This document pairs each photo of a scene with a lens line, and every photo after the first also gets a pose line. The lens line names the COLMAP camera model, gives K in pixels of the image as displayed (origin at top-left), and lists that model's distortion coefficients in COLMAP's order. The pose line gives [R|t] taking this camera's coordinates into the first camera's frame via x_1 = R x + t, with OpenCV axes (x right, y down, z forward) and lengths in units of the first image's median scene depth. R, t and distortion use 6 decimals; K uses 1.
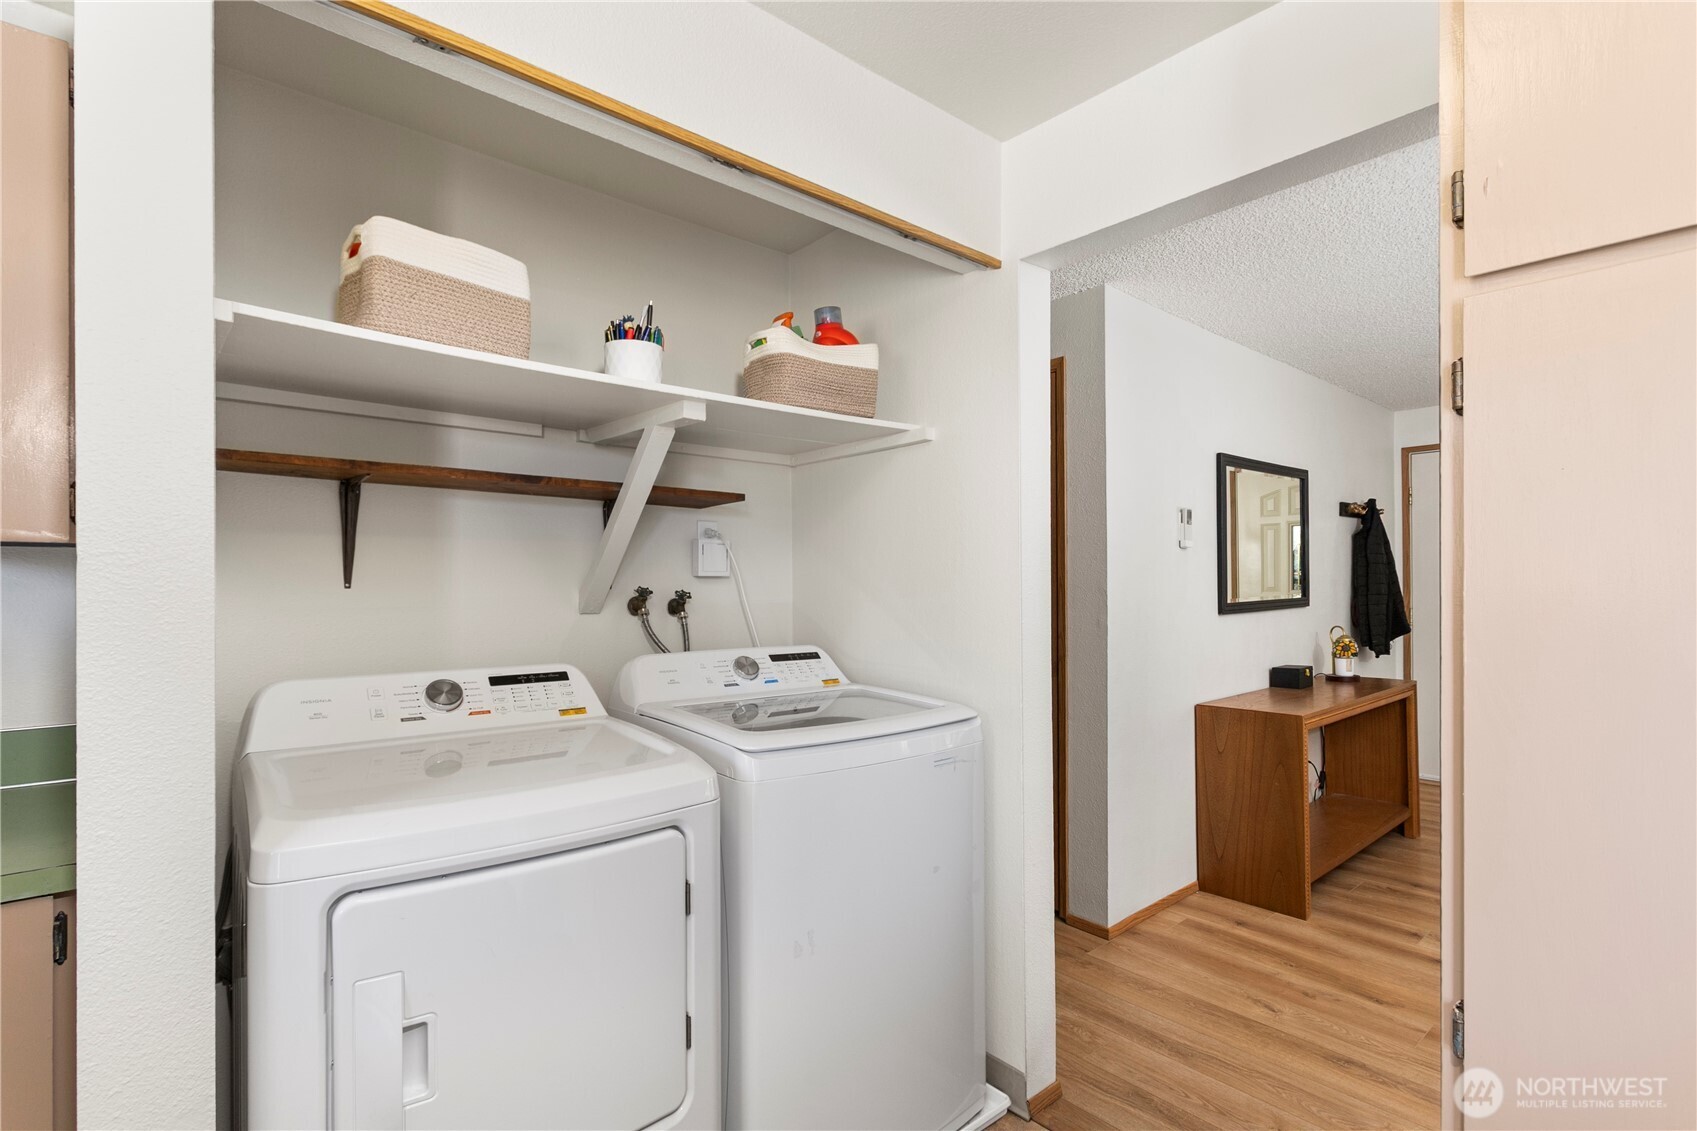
lens RADIAL K [[809.1, 0, 814.6], [0, 809.1, 583.0], [0, 0, 1]] dist [0.001510, 0.001176]
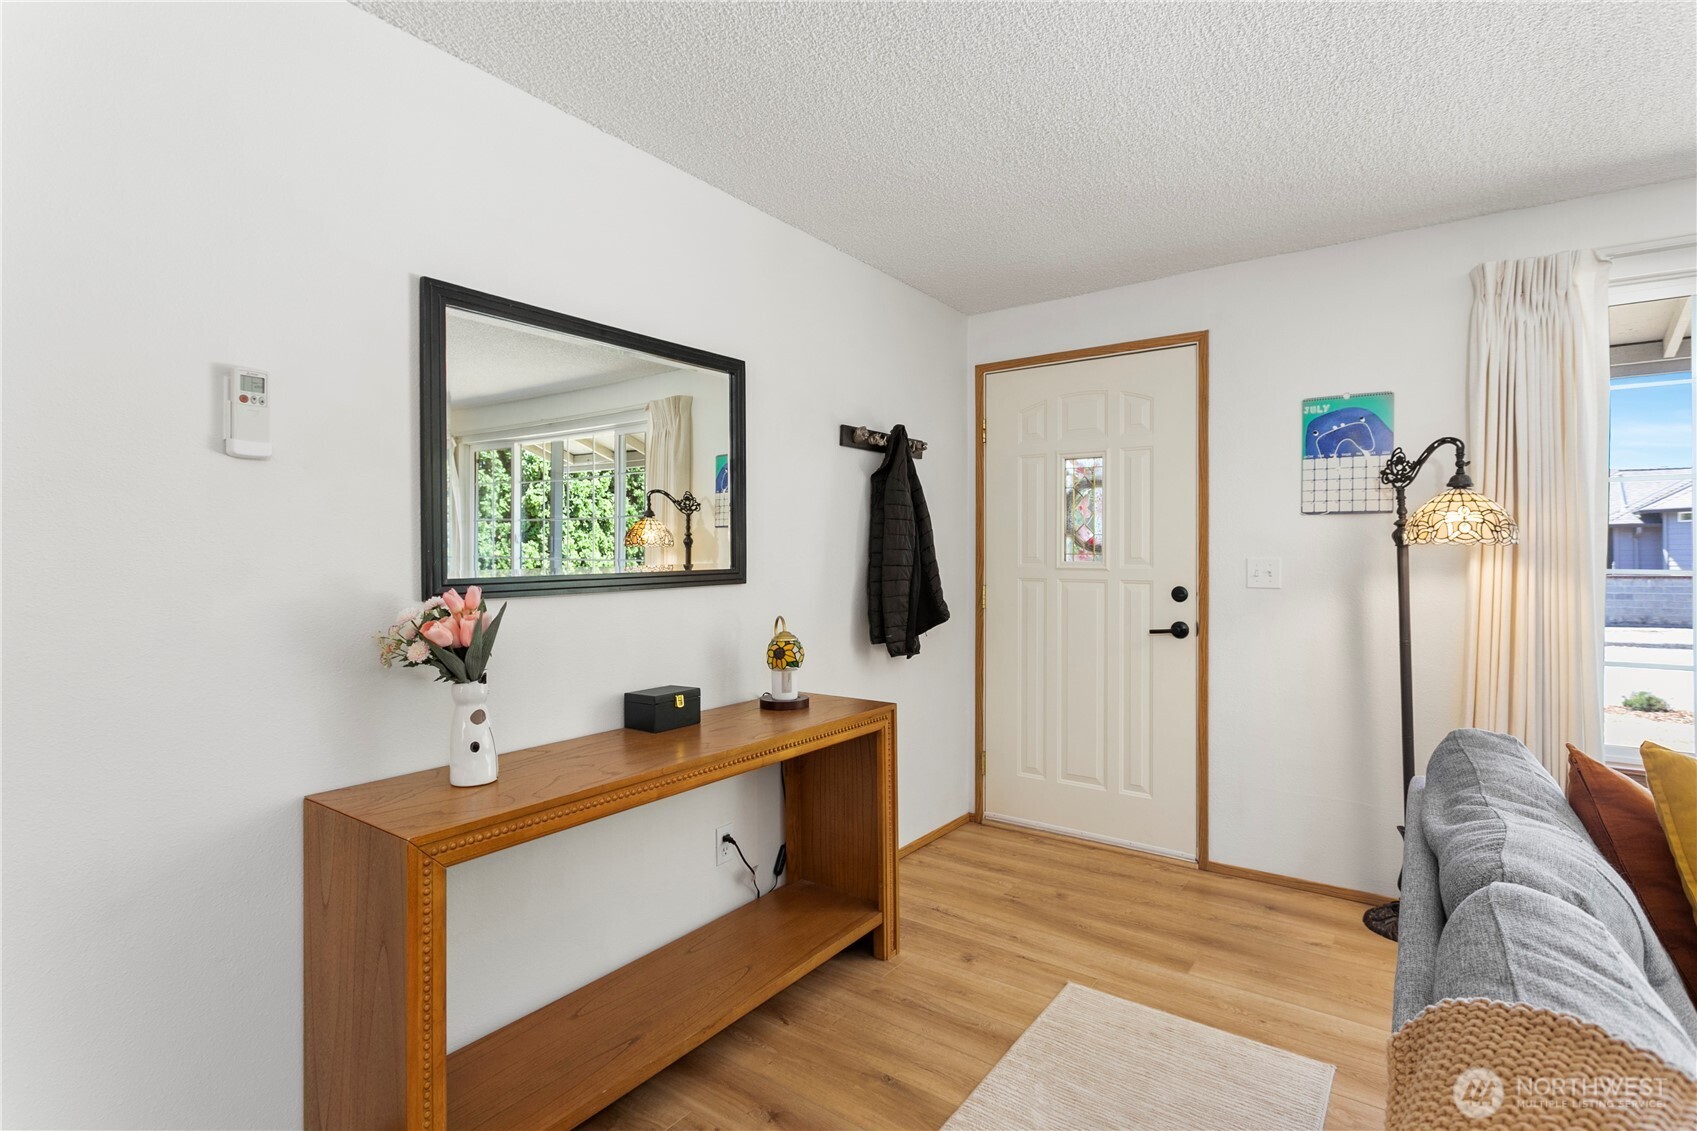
lens RADIAL K [[809.1, 0, 841.7], [0, 809.1, 555.9], [0, 0, 1]] dist [0.001510, 0.001176]
pose [[0.973952, 0.004365, 0.226712, 0.542565], [-0.003599, 0.999986, -0.003791, 0.009947], [-0.226725, 0.002876, 0.973954, 0.389671]]
